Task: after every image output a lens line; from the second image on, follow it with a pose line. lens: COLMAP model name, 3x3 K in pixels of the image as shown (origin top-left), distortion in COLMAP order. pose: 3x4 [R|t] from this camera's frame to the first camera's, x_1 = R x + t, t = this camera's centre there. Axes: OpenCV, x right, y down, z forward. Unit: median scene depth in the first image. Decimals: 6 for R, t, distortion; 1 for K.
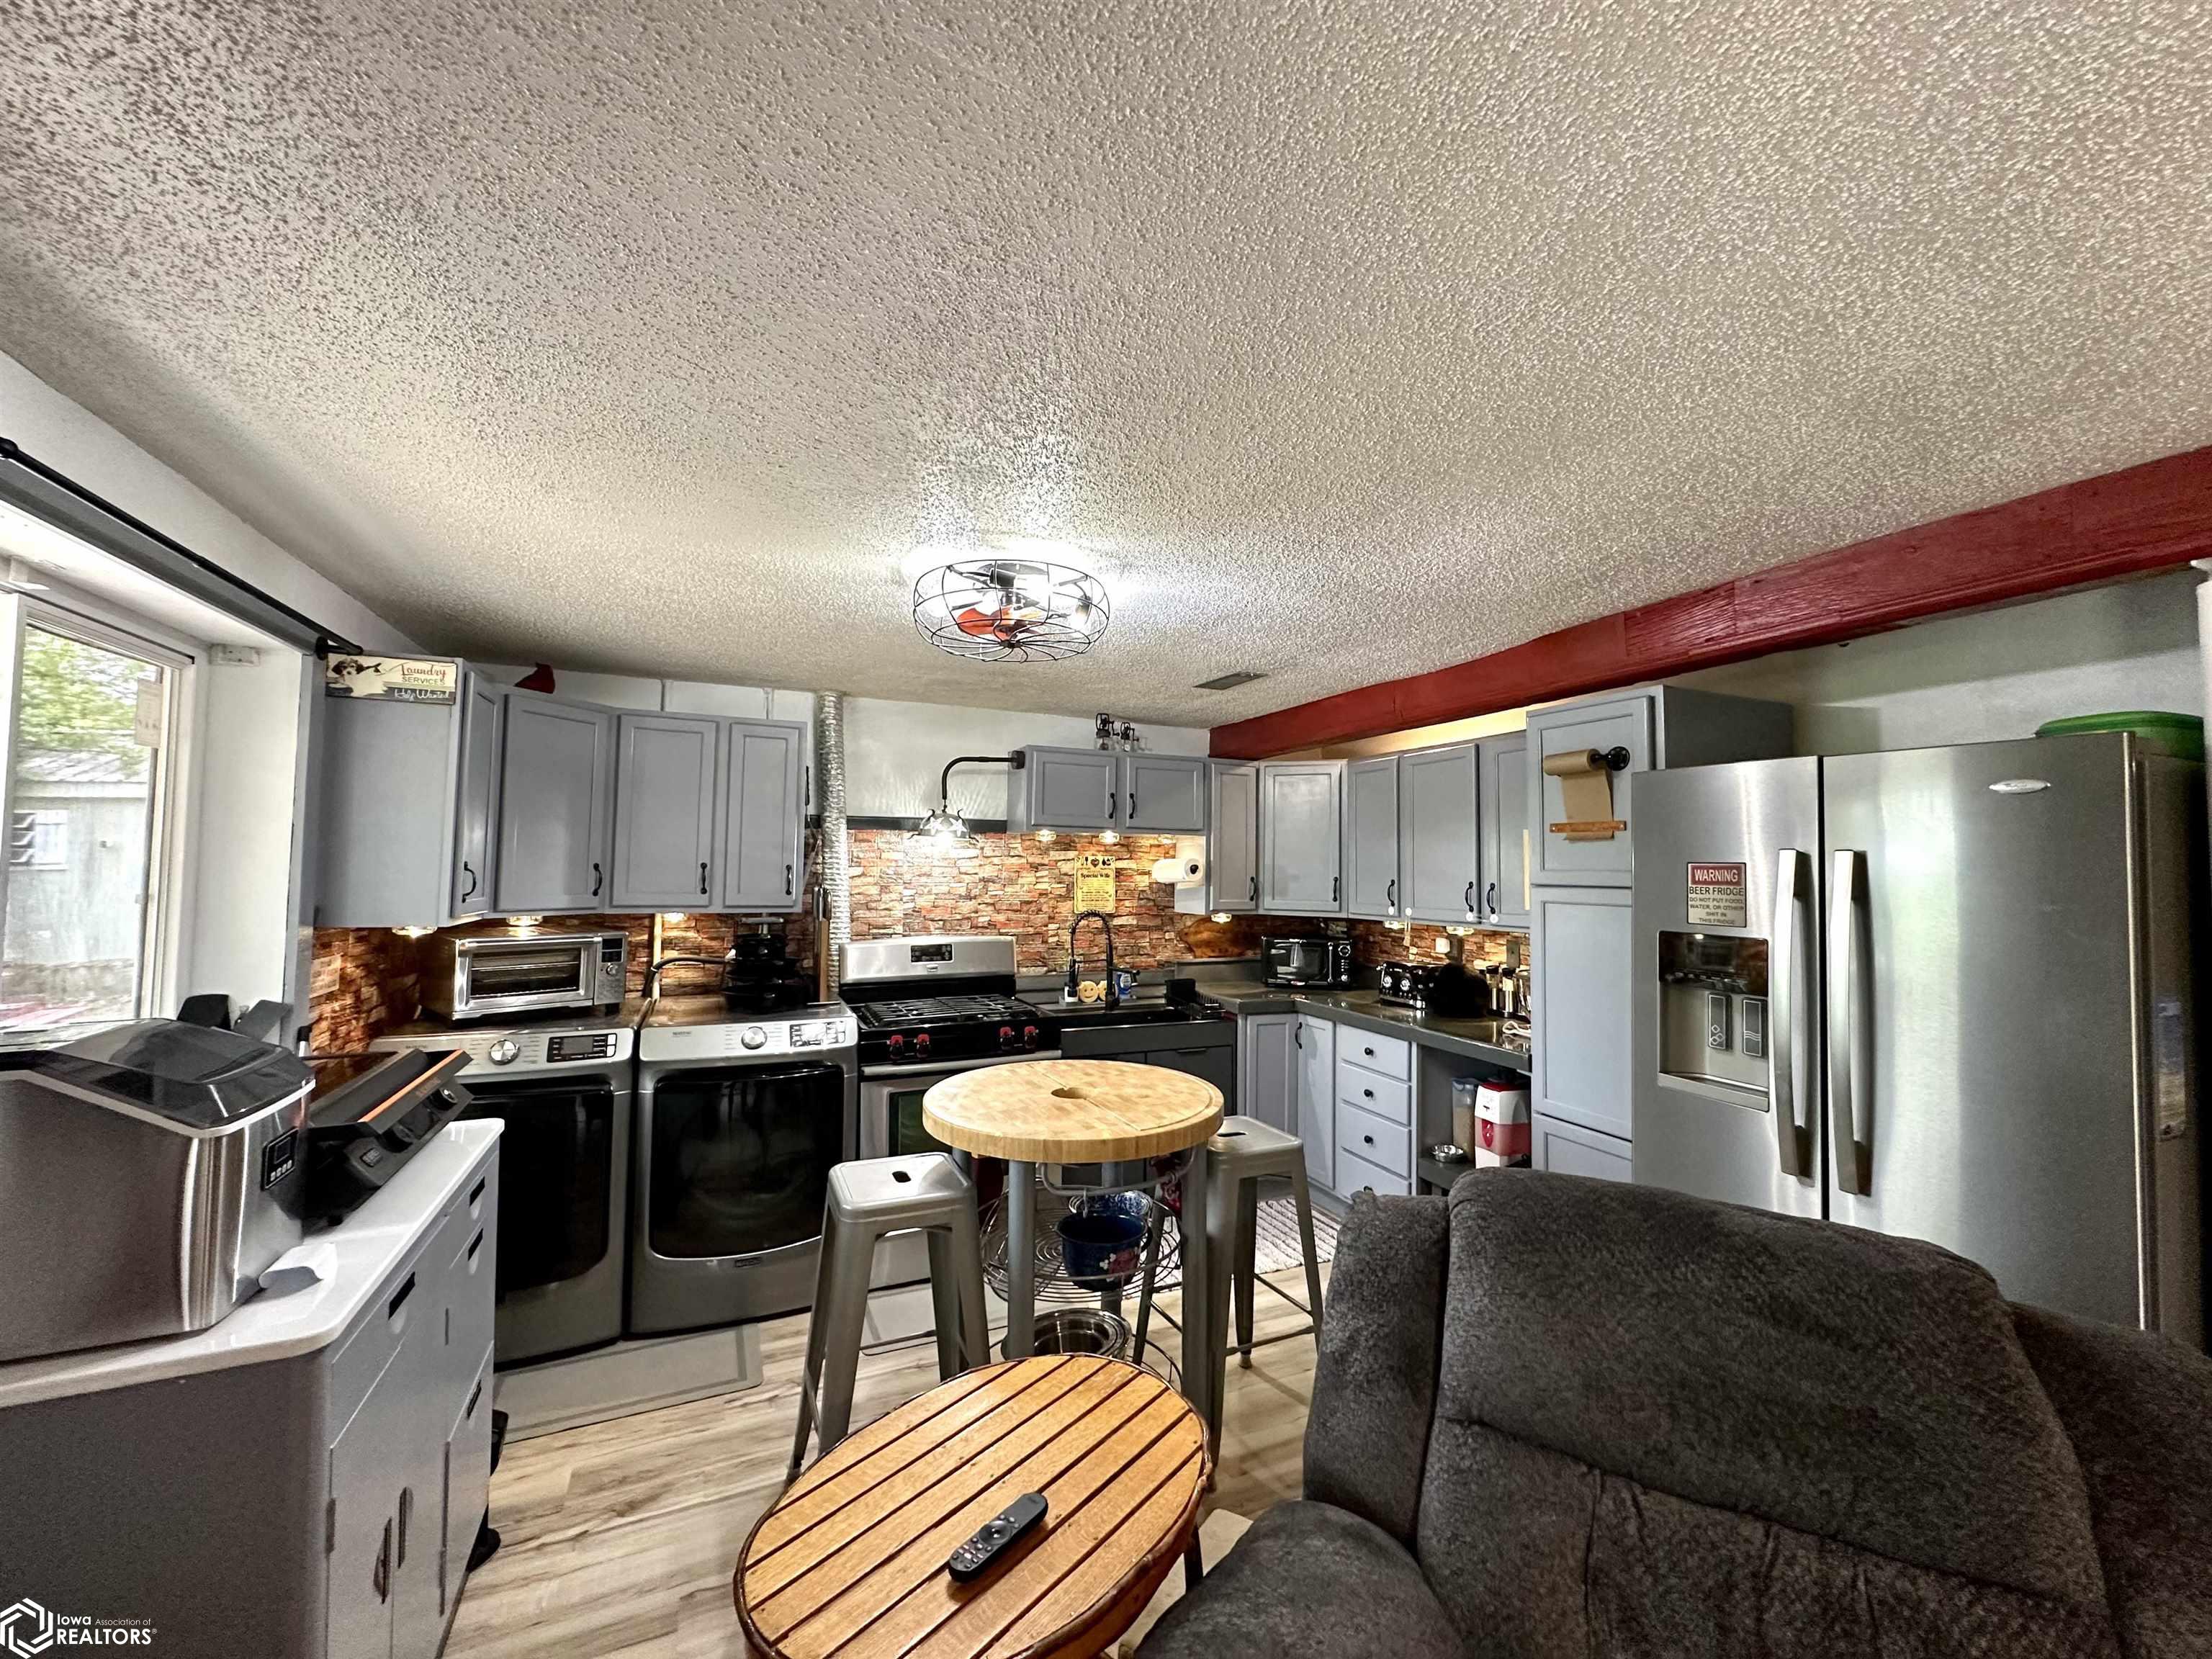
lens RADIAL K [[880.4, 0, 1105.9], [0, 880.4, 827.7], [0, 0, 1]] dist [-0.003584, 0.000776]
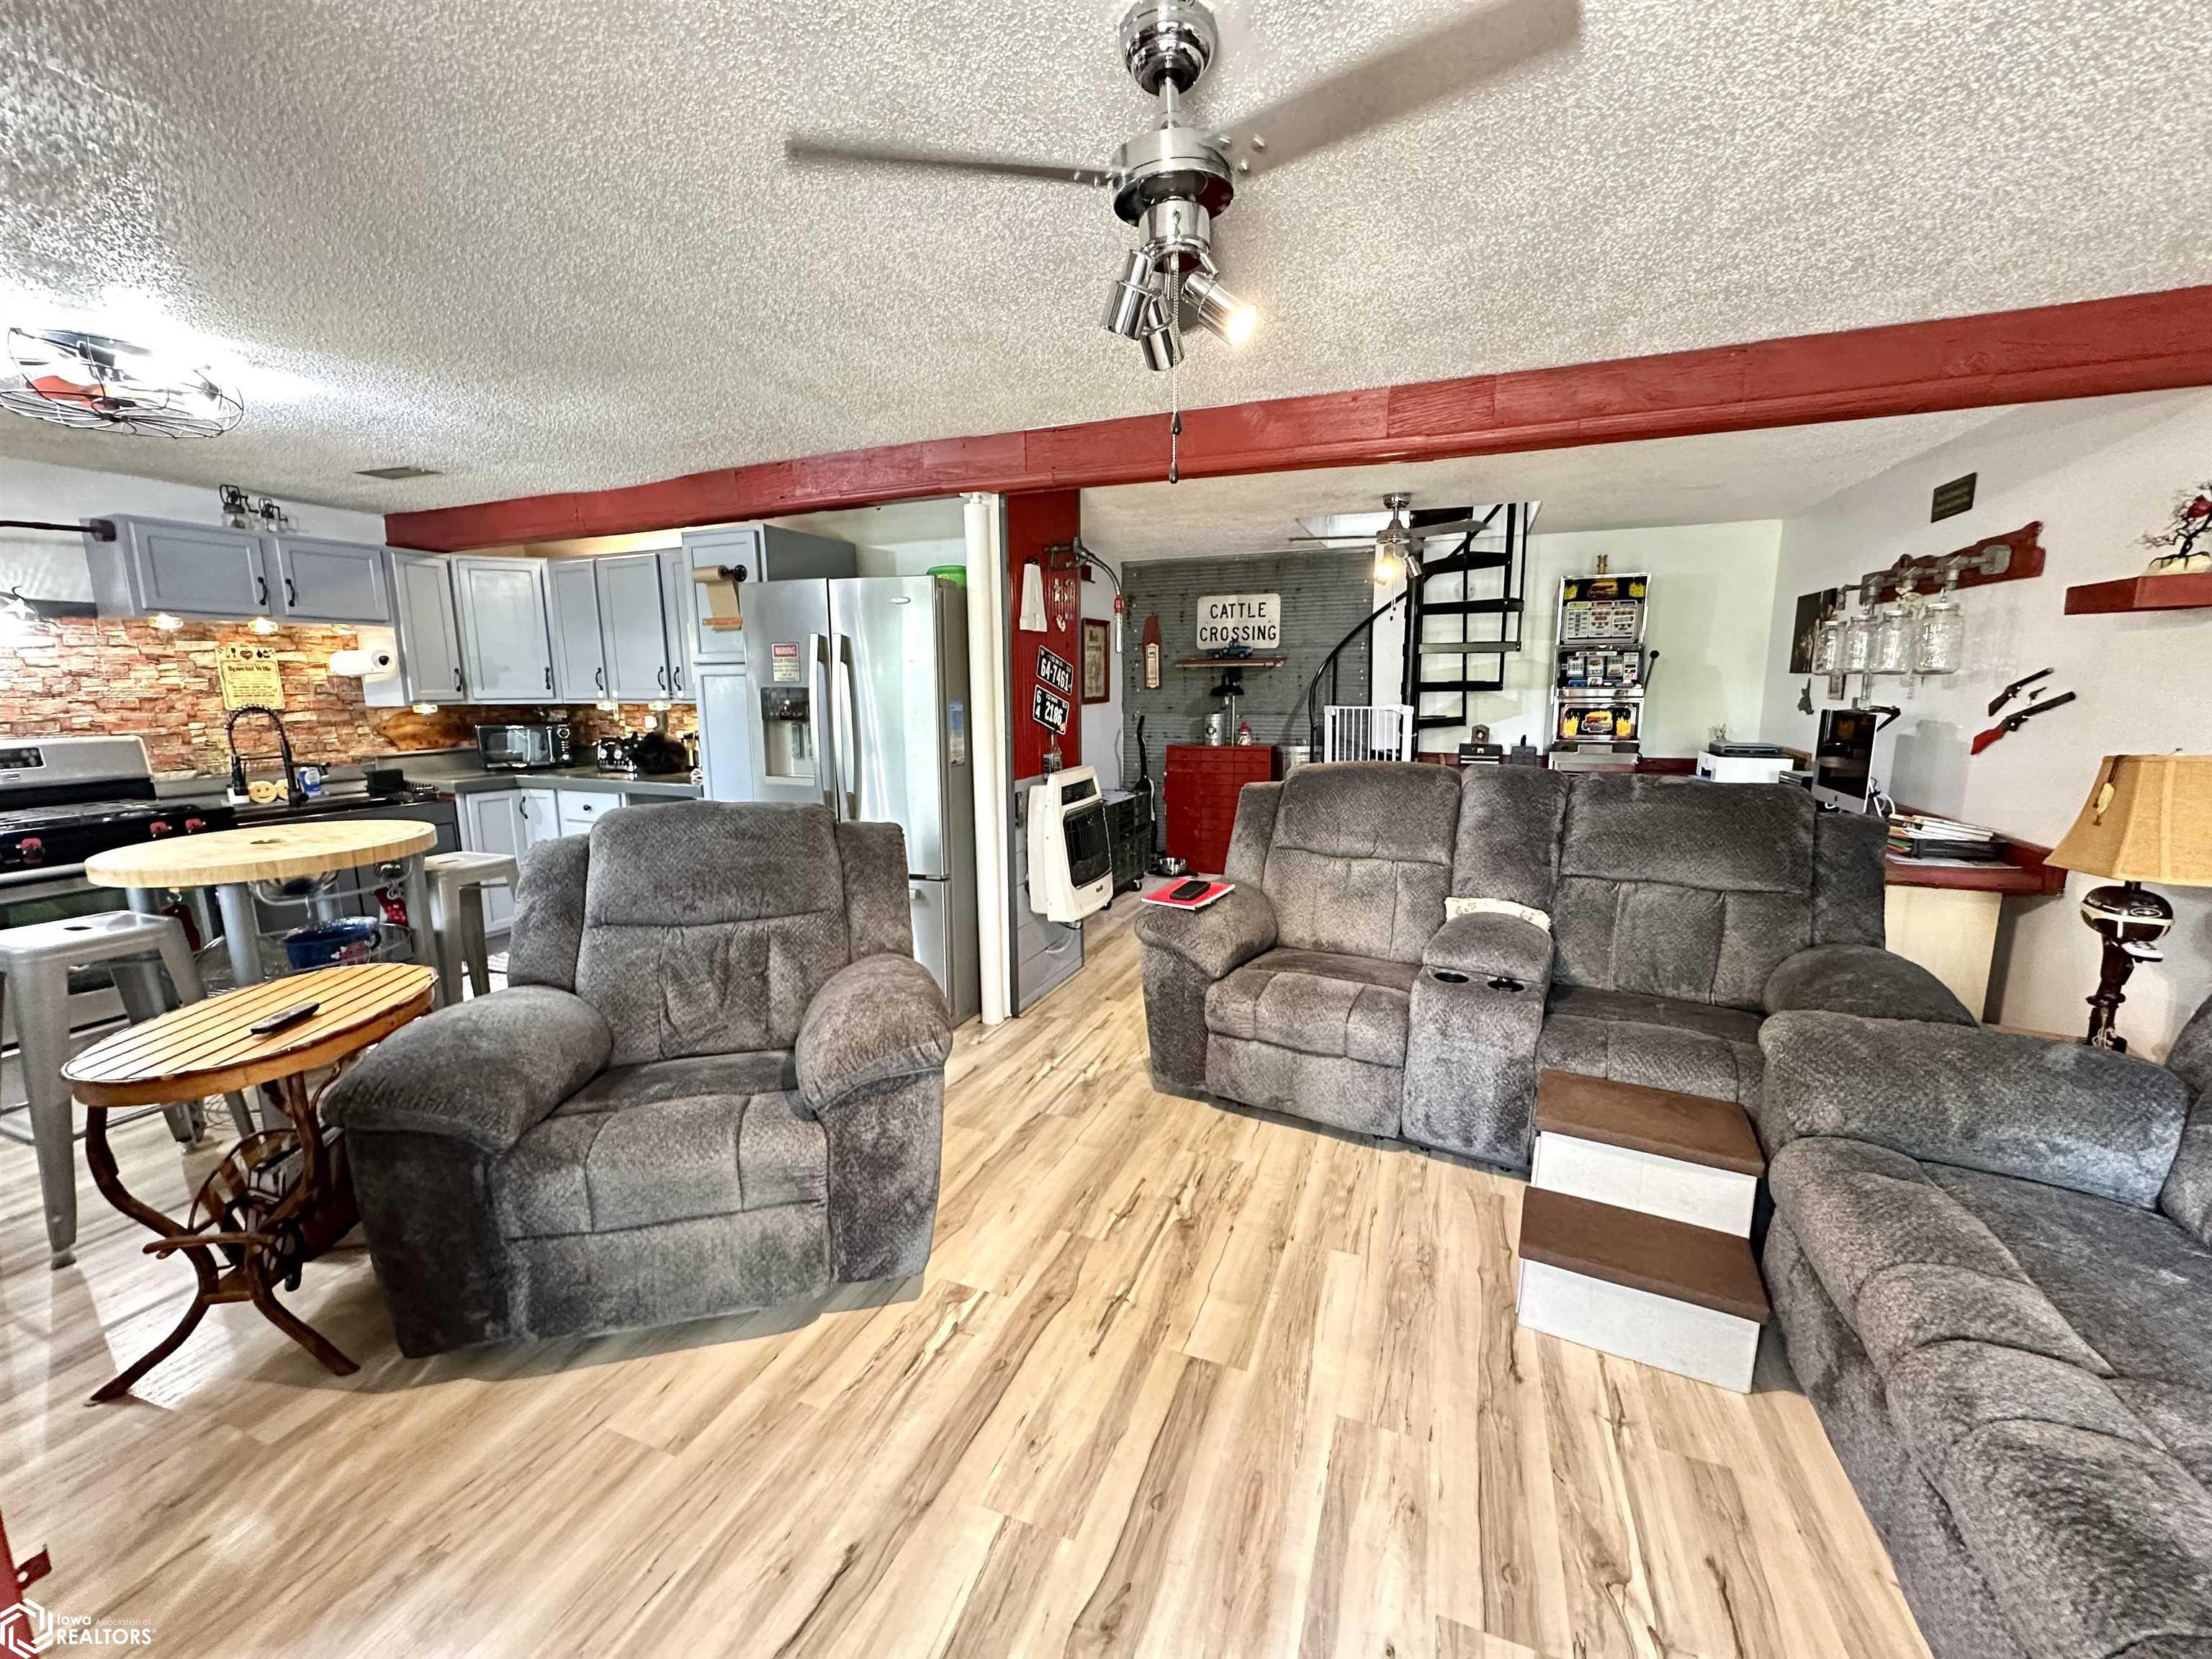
lens RADIAL K [[880.4, 0, 1105.9], [0, 880.4, 827.7], [0, 0, 1]] dist [-0.003584, 0.000776]
pose [[0.714448, -0.133730, 0.686790, -0.027076], [-0.014482, 0.978528, 0.205602, 0.016373], [-0.699538, -0.156838, 0.697171, -0.324831]]
